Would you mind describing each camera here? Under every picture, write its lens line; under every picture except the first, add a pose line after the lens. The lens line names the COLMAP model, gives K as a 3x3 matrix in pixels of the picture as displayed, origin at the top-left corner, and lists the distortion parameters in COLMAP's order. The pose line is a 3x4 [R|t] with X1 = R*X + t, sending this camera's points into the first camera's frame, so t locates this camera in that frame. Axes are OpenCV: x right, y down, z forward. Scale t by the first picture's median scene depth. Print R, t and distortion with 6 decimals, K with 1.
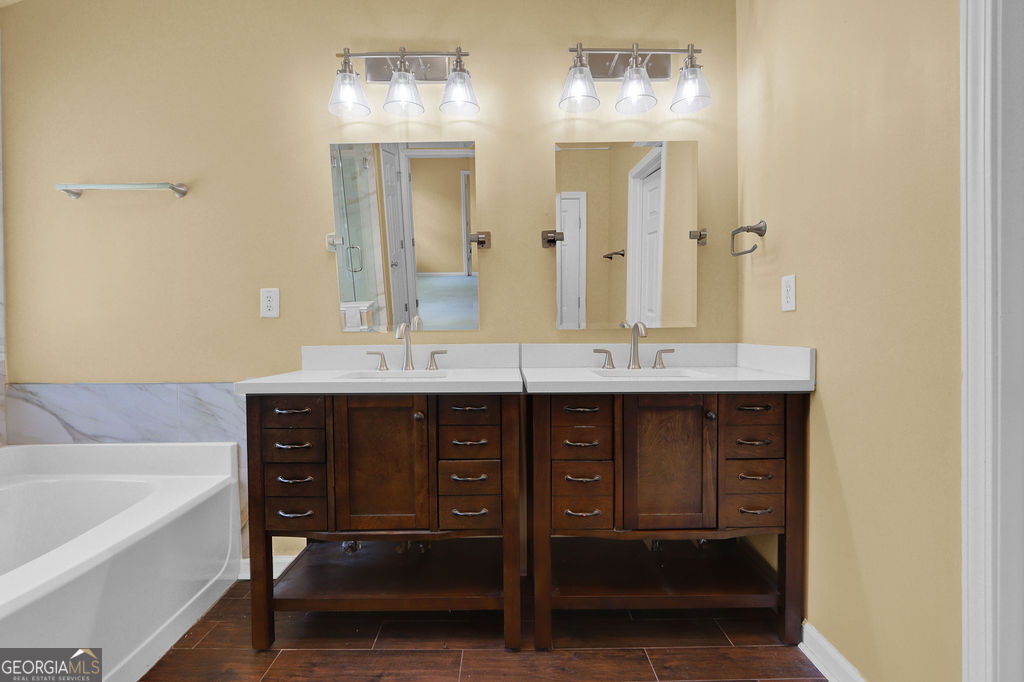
lens RADIAL K [[475.1, 0, 510.6], [0, 475.1, 335.9], [0, 0, 1]] dist [-0.019663, 0.005281]
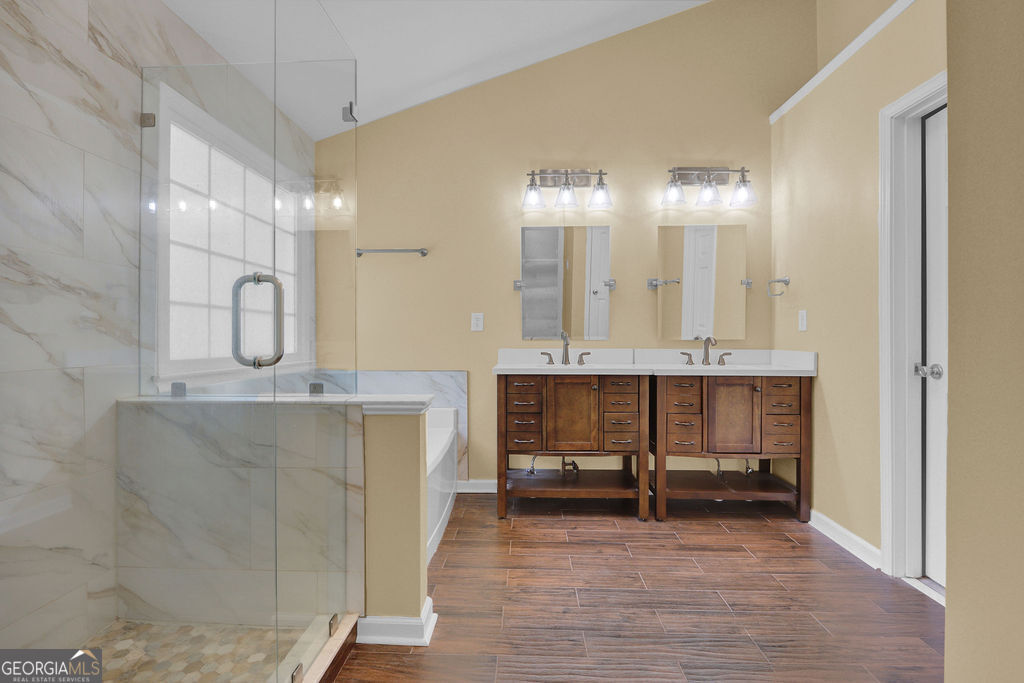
lens RADIAL K [[475.1, 0, 506.4], [0, 475.1, 336.4], [0, 0, 1]] dist [-0.019663, 0.005281]
pose [[0.998784, 0.008258, -0.048594, -0.372828], [-0.008920, 0.999870, -0.013409, -0.000175], [0.048477, 0.013826, 0.998729, -0.706441]]
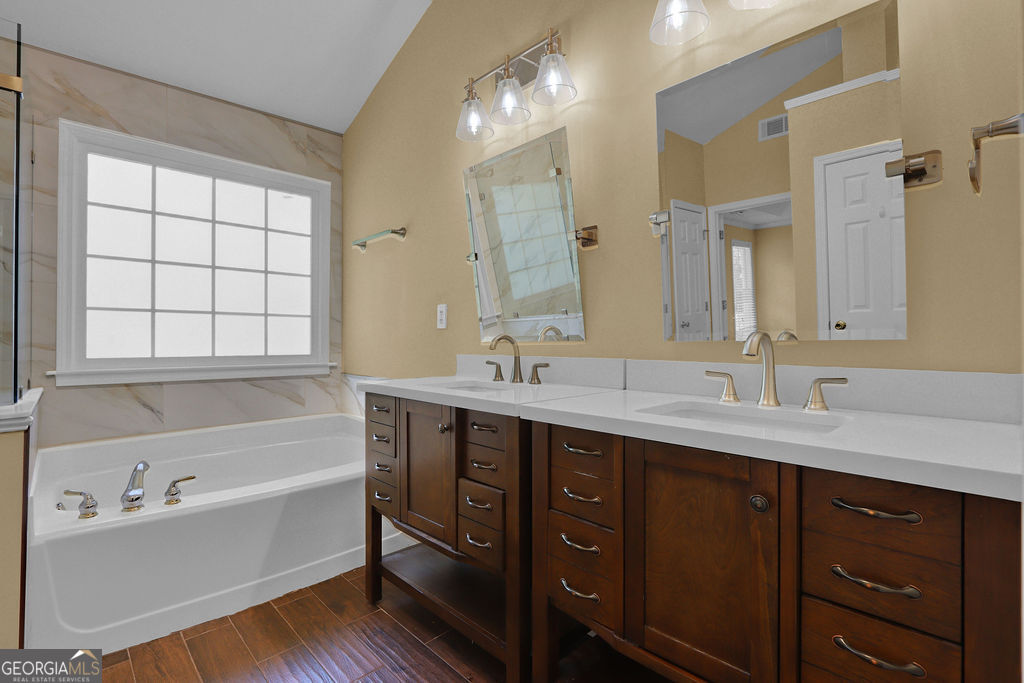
lens RADIAL K [[475.1, 0, 502.2], [0, 475.1, 339.1], [0, 0, 1]] dist [-0.019663, 0.005281]
pose [[0.686842, 0.004454, -0.726793, 0.510008], [-0.013672, 0.999883, -0.006793, -0.009969], [0.726678, 0.014603, 0.686823, 0.338623]]
